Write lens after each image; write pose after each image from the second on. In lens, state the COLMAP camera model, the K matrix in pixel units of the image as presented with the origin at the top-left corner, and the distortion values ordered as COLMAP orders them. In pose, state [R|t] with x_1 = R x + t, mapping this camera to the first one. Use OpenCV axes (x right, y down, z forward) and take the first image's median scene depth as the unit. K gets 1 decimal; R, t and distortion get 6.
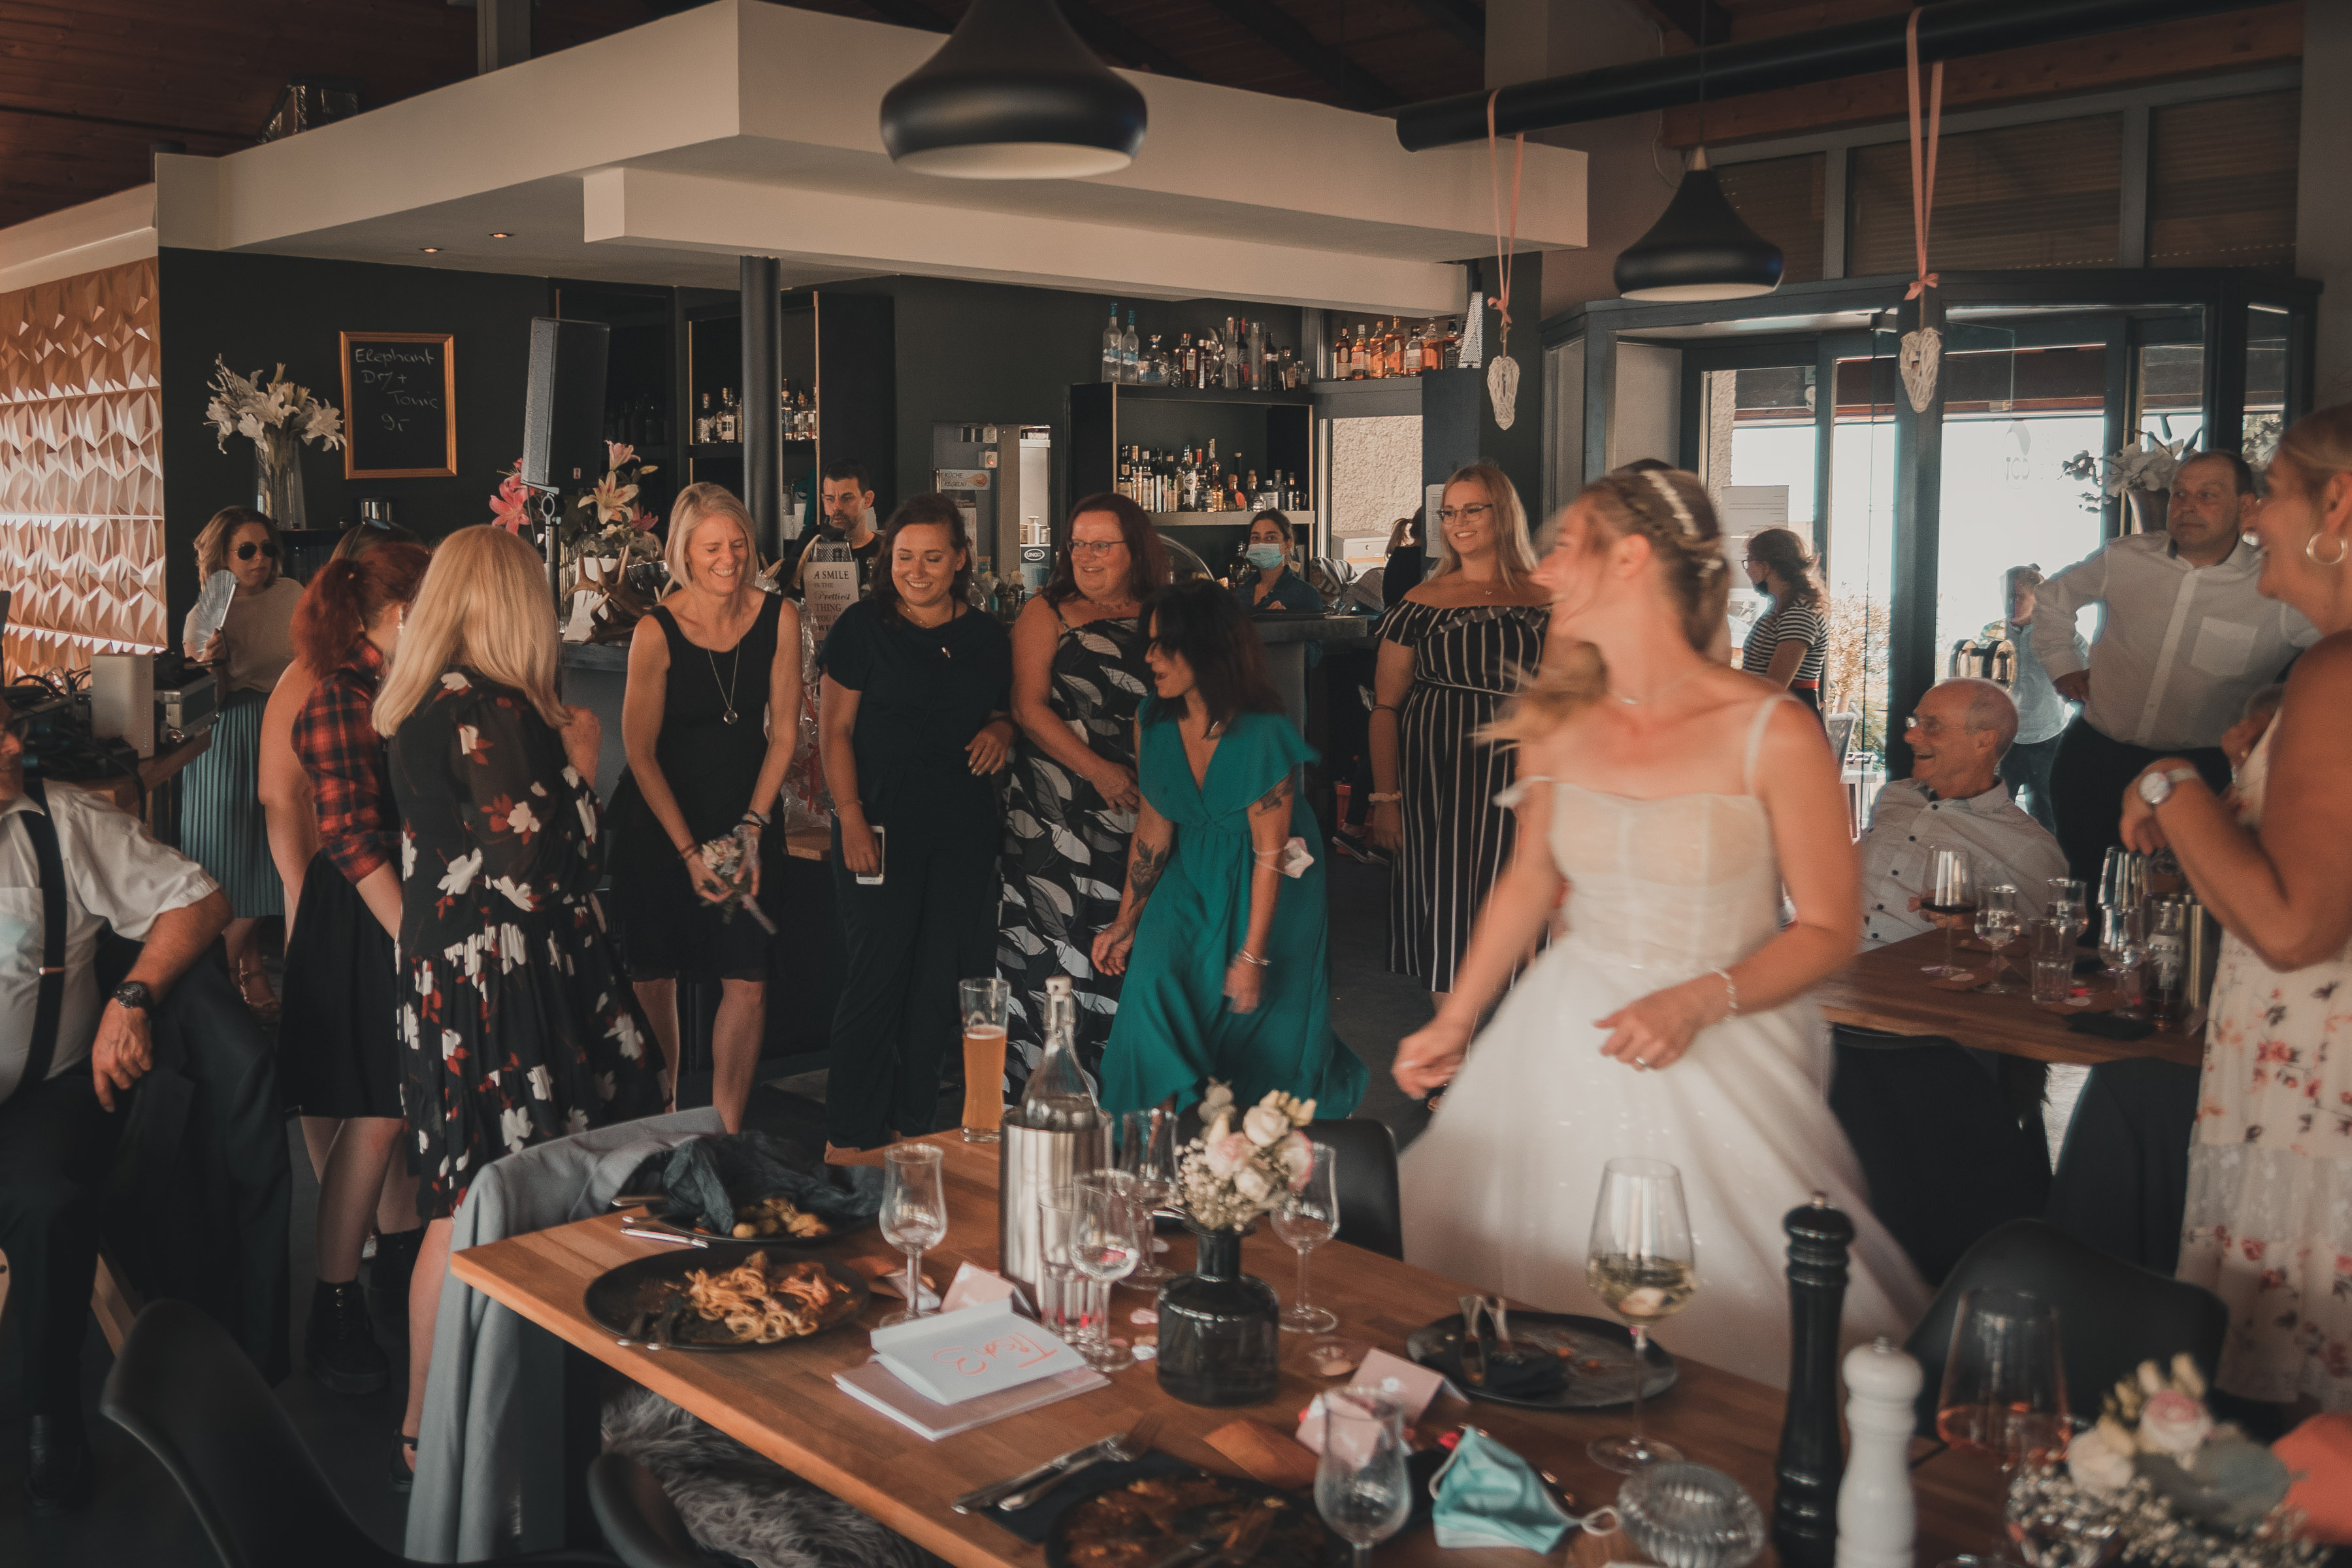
lens RADIAL K [[2120.7, 0, 976.5], [0, 2120.7, 682.0], [0, 0, 1]] dist [0.003119, -0.000238]
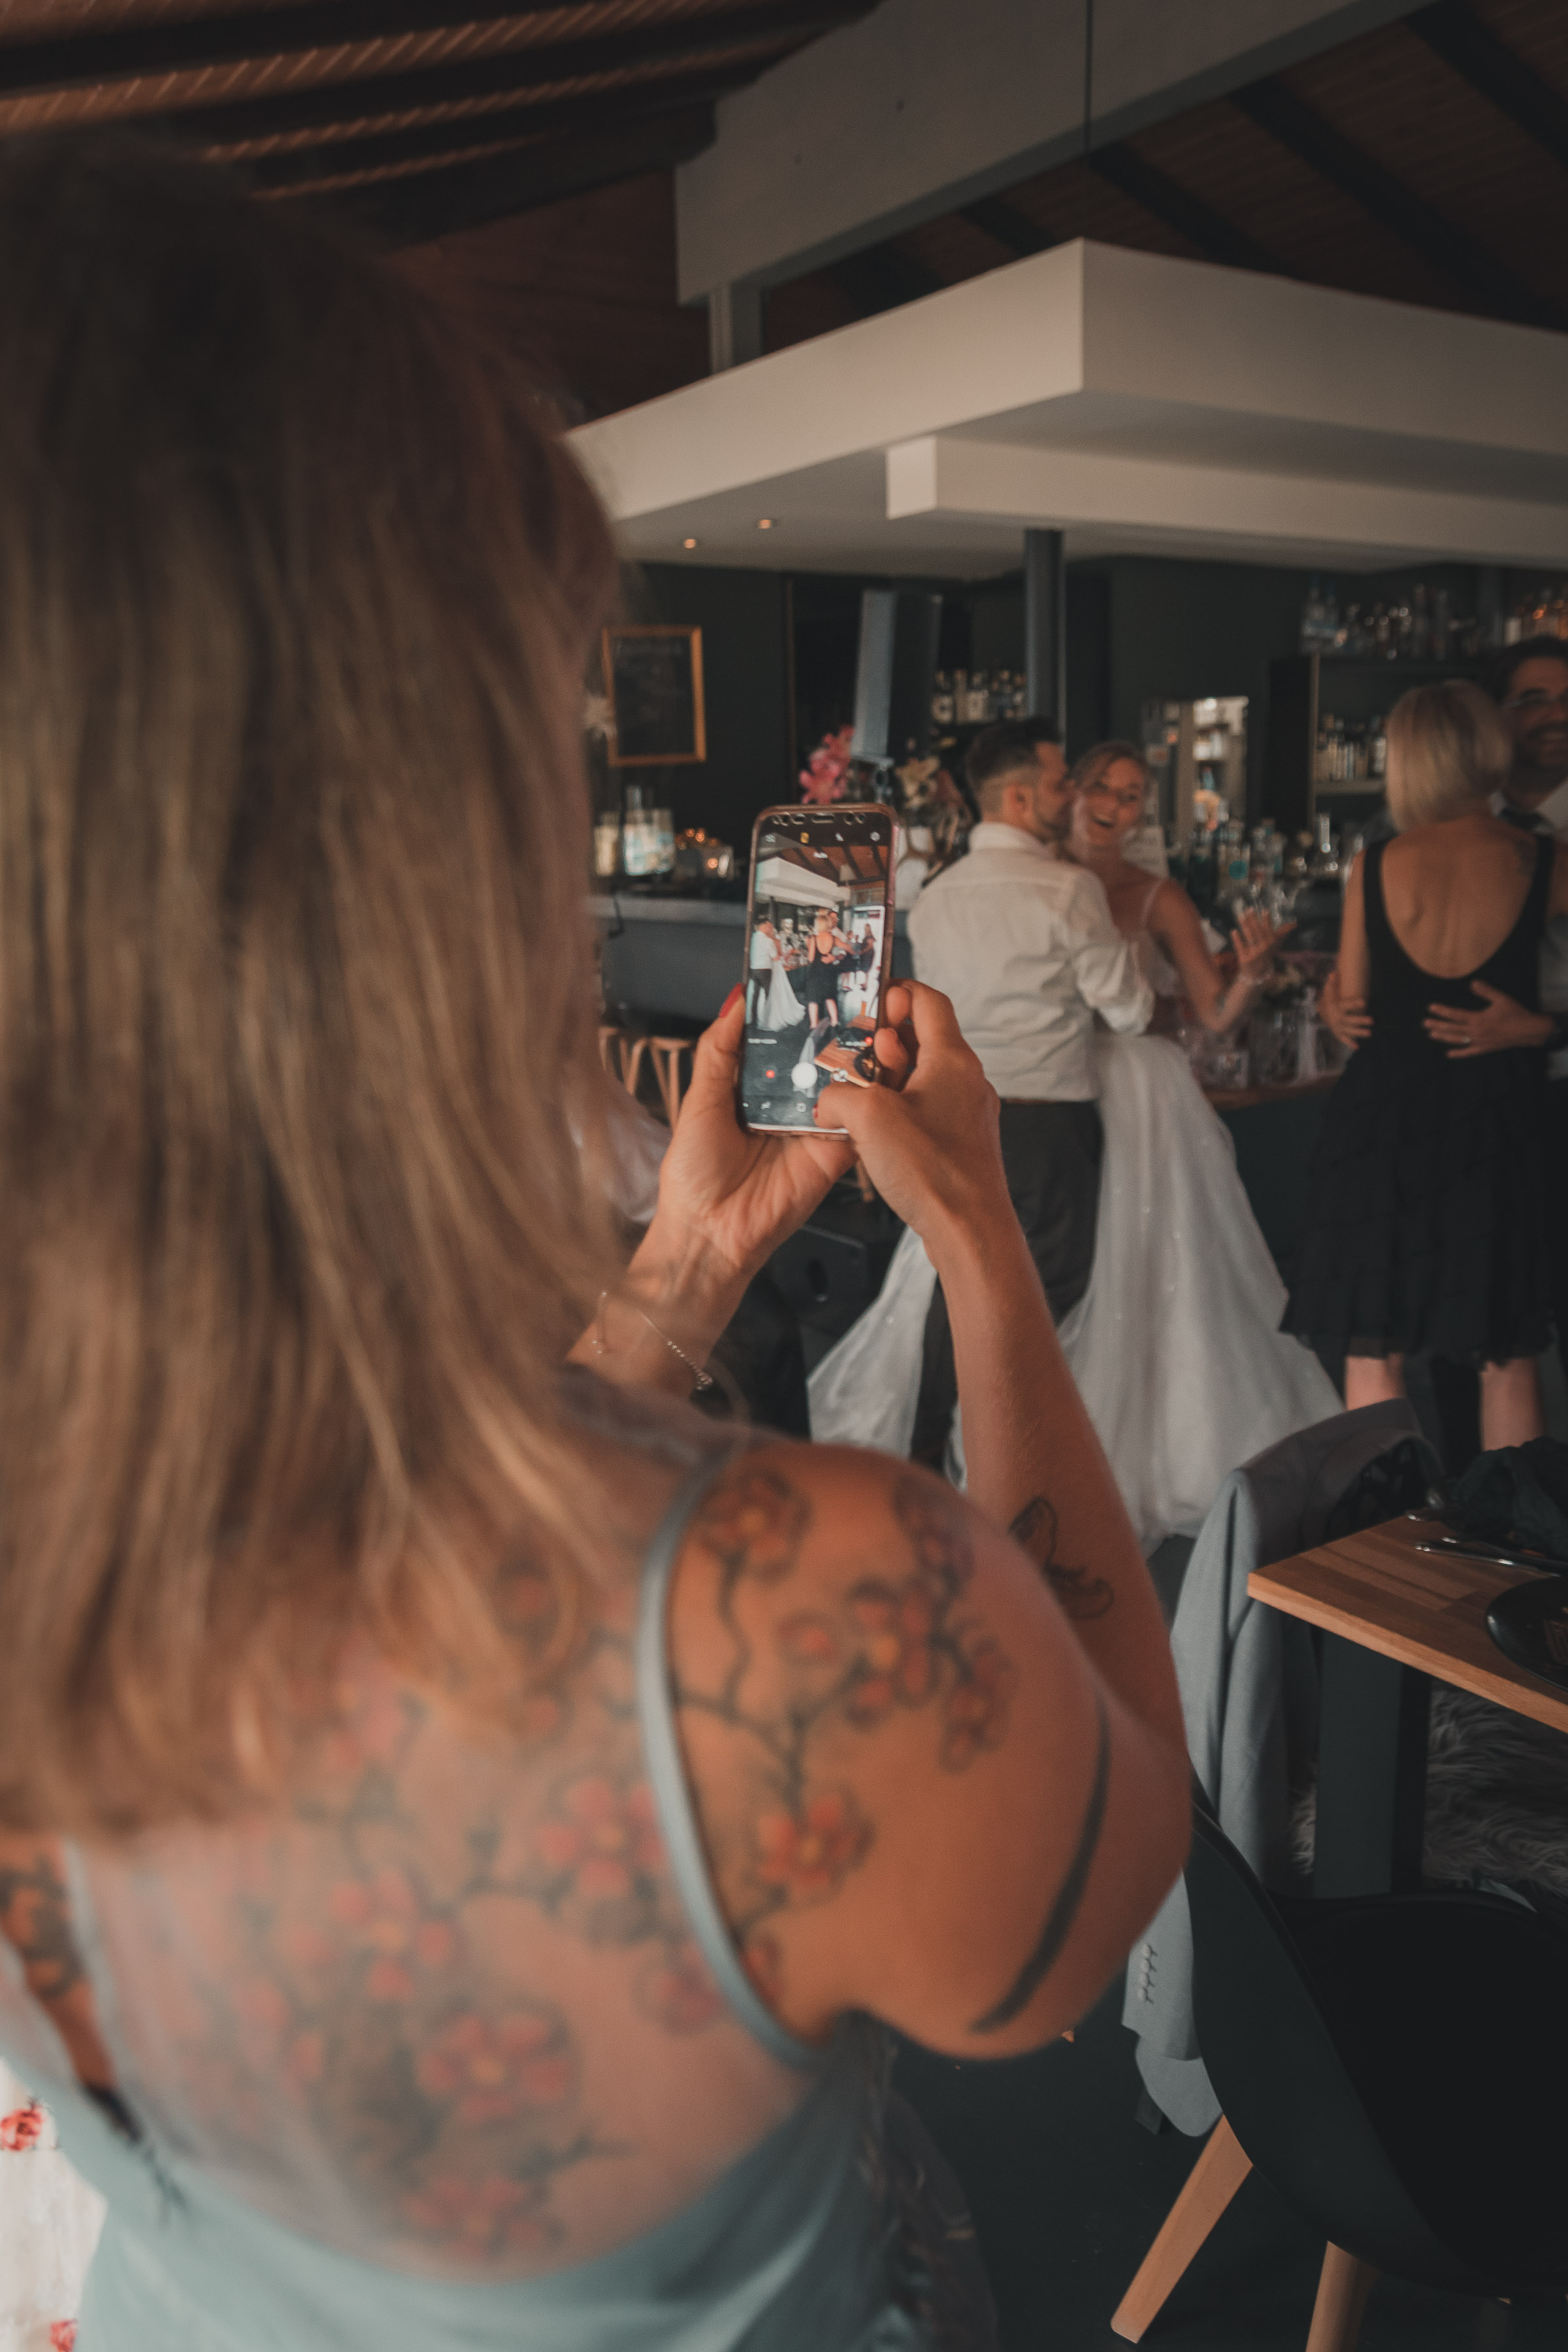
lens RADIAL K [[1754.5, 0, 781.8], [0, 1754.5, 1216.8], [0, 0, 1]] dist [0.003130, -0.003938]
pose [[0.993586, 0.003592, -0.113022, -0.136759], [0.013682, 0.988332, 0.151699, -0.000988], [0.112248, -0.152272, 0.981944, 0.100098]]
